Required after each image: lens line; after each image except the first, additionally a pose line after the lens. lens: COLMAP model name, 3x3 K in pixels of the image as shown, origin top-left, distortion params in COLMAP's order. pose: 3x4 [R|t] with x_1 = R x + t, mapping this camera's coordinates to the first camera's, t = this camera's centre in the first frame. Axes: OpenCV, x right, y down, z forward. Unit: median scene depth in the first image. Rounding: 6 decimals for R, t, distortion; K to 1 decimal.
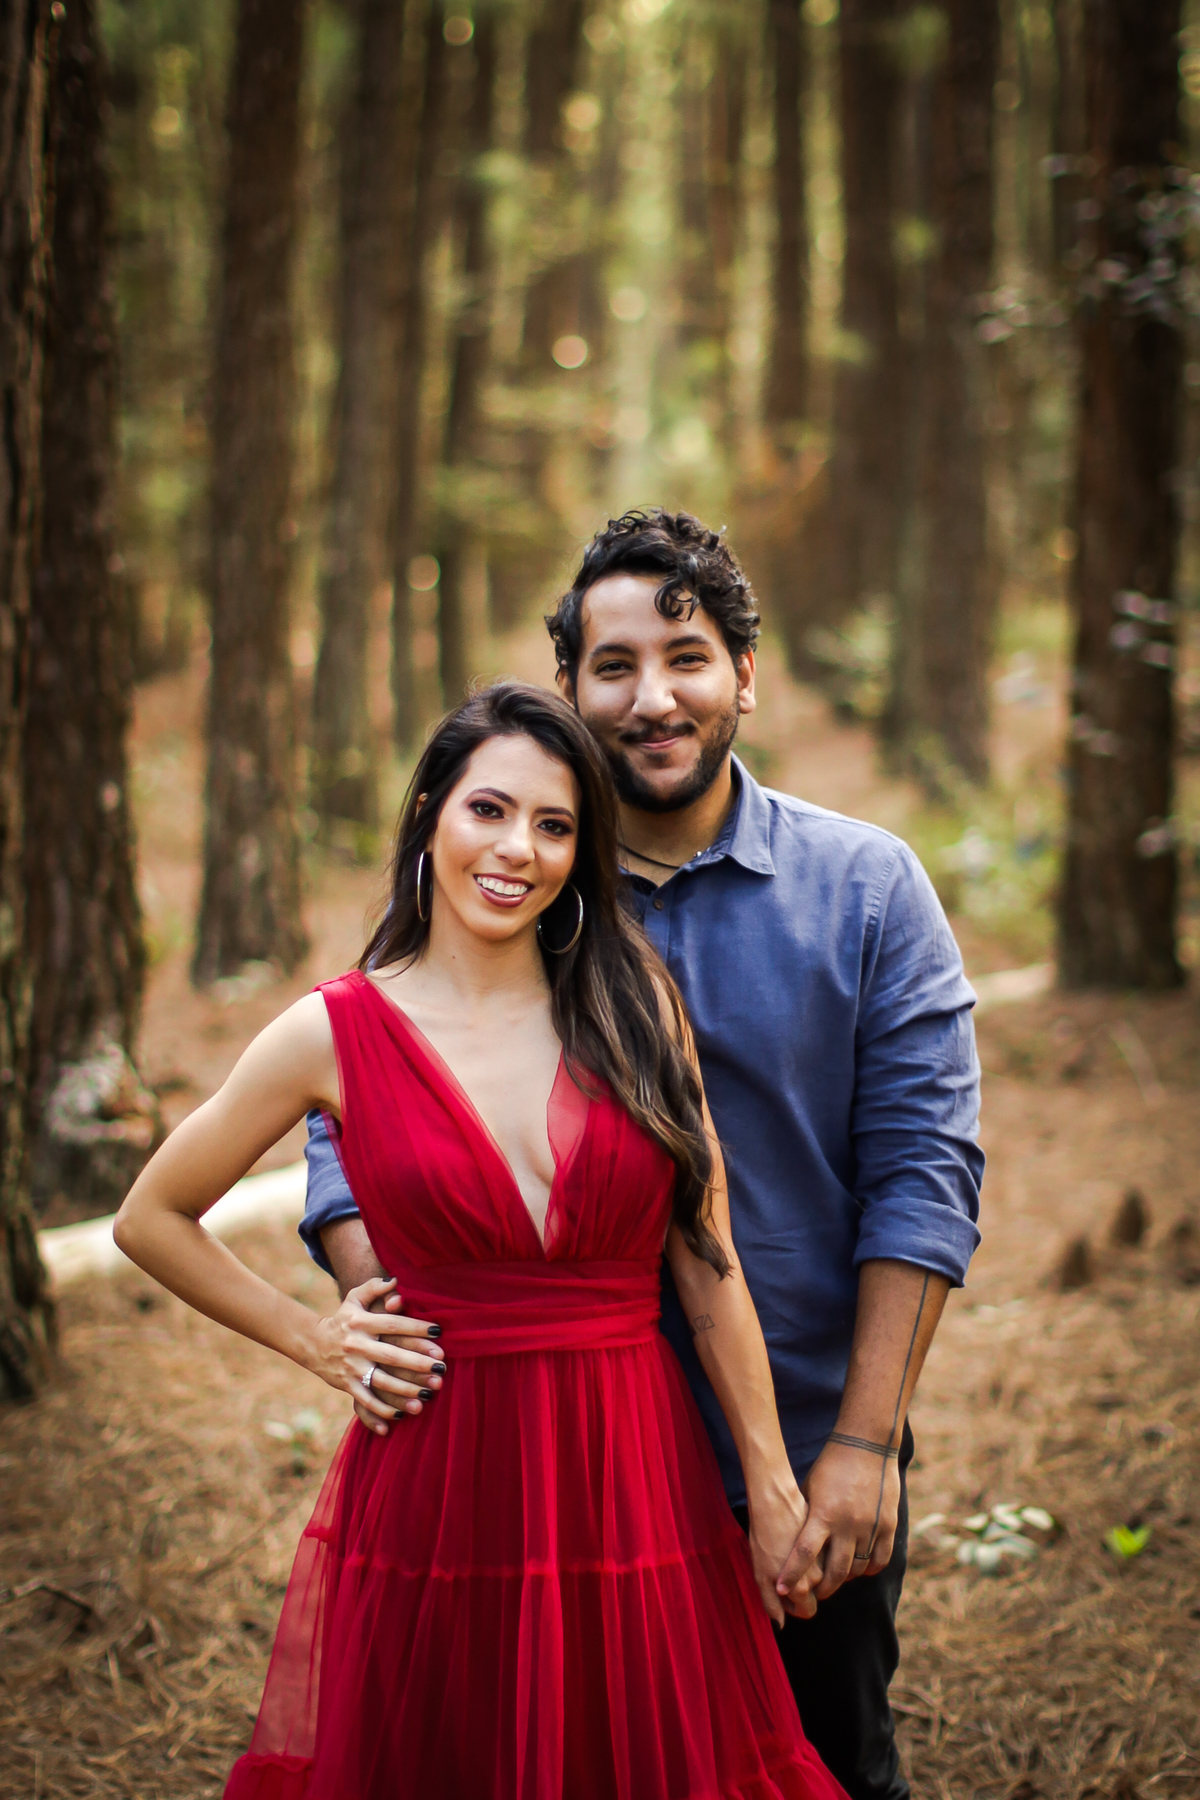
lens RADIAL K [[4176.2, 0, 600.0], [0, 4176.2, 900.0], [0, 0, 1]] dist [-0.214905, 0.111827]
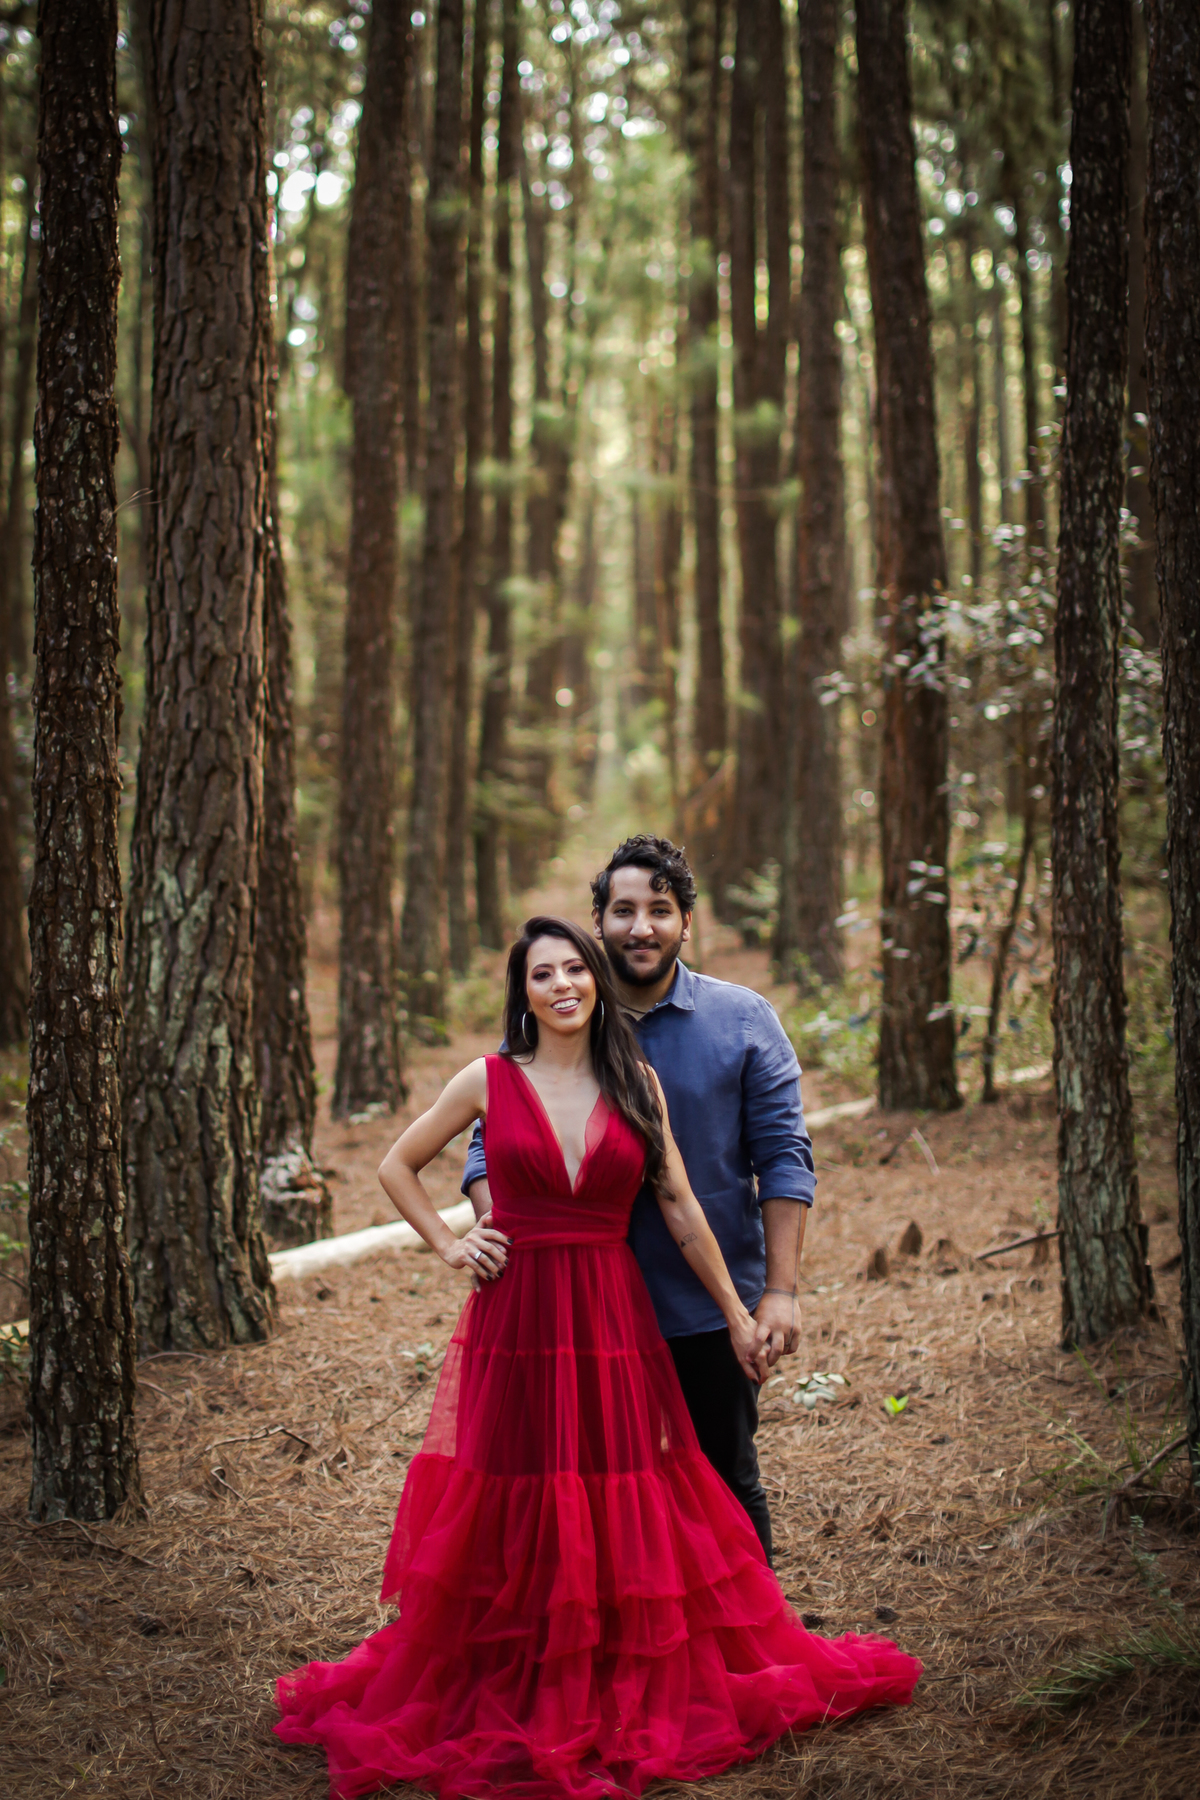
lens RADIAL K [[2956.8, 0, 604.7], [0, 2956.8, 796.2], [0, 0, 1]] dist [0.216352, 0.014733]
pose [[0.999803, -0.018887, 0.006137, 0.001098], [0.019385, 0.995295, -0.094929, 0.011664], [-0.004315, 0.095030, 0.995465, -0.202134]]
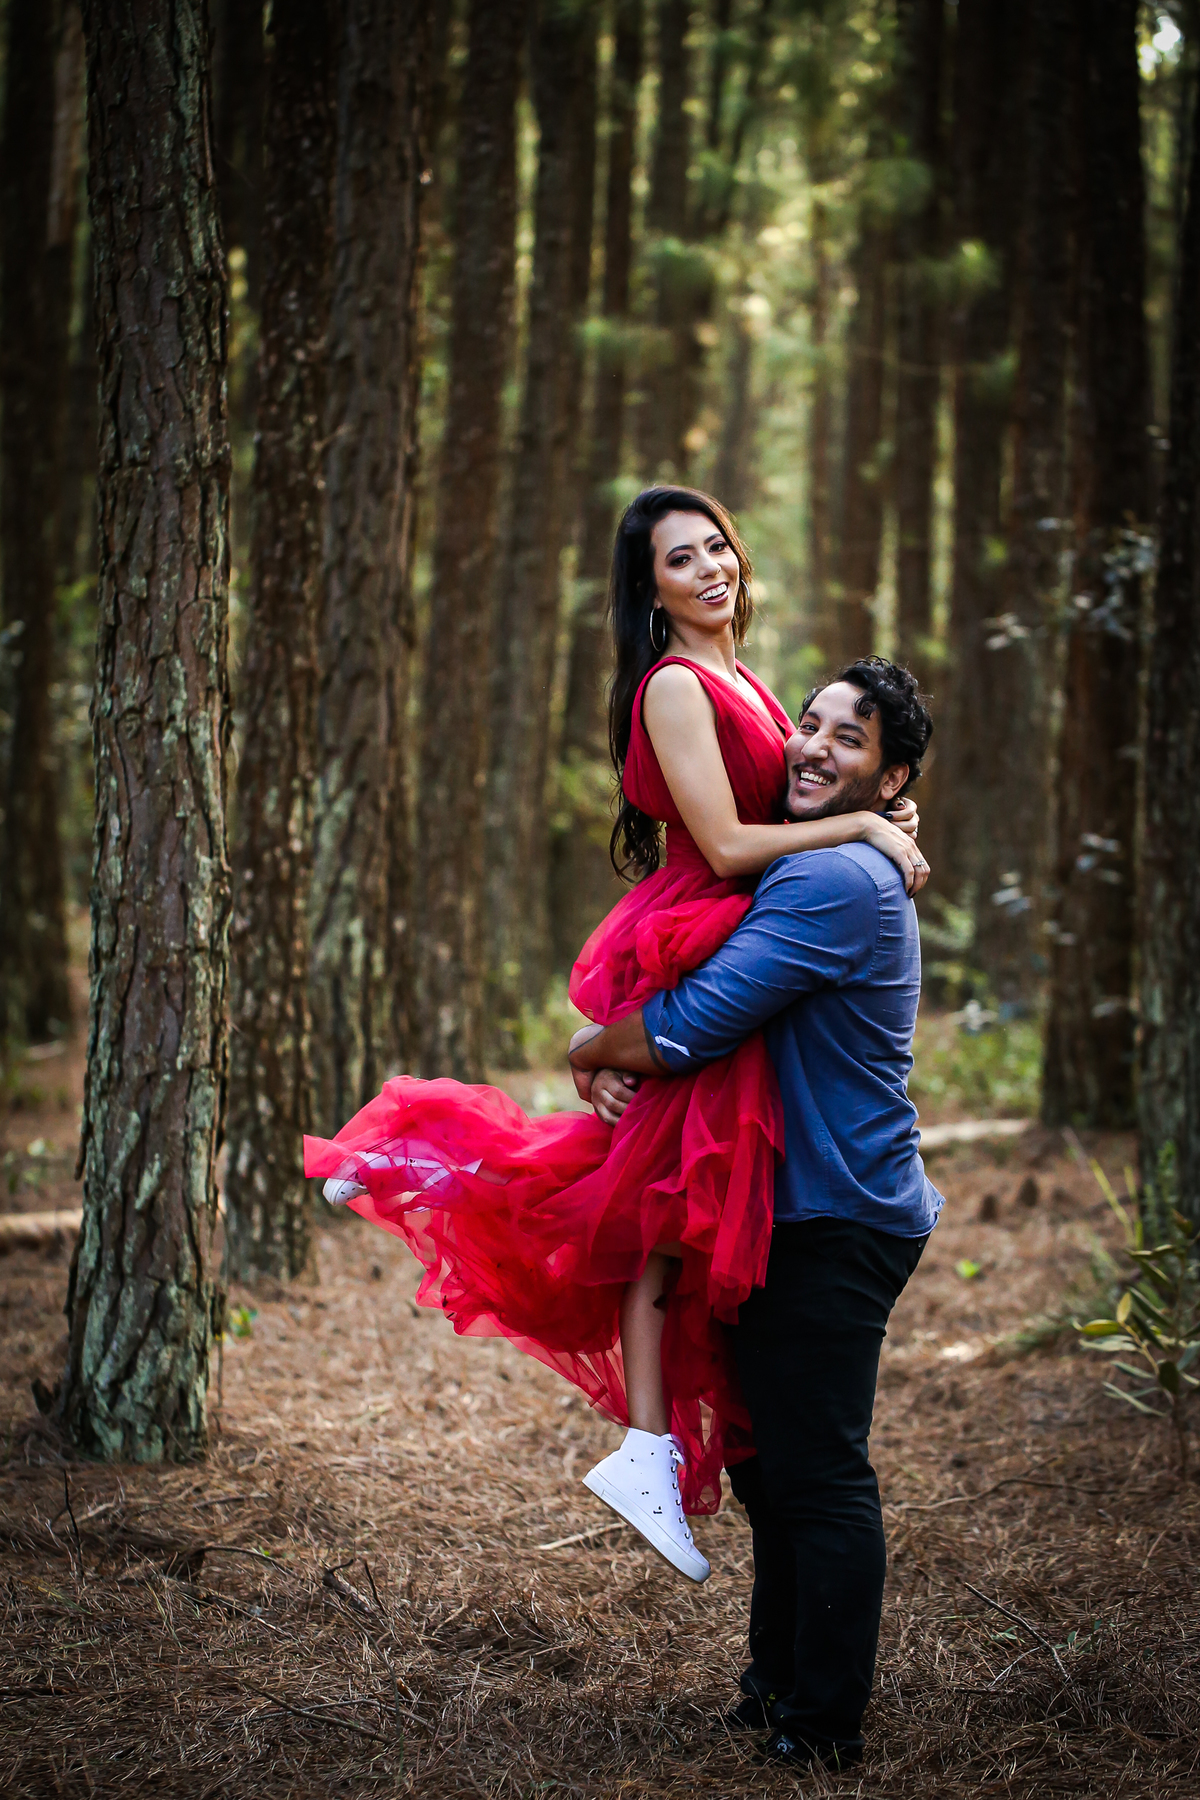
lens RADIAL K [[4941.2, 0, 600.0], [0, 4941.2, 900.0], [0, 0, 1]] dist [0.205288, 0.662467]
pose [[0.999488, 0.021834, -0.023396, 0.004010], [-0.023610, 0.996632, -0.078527, 0.119541], [0.021603, 0.079039, 0.996637, -0.943908]]
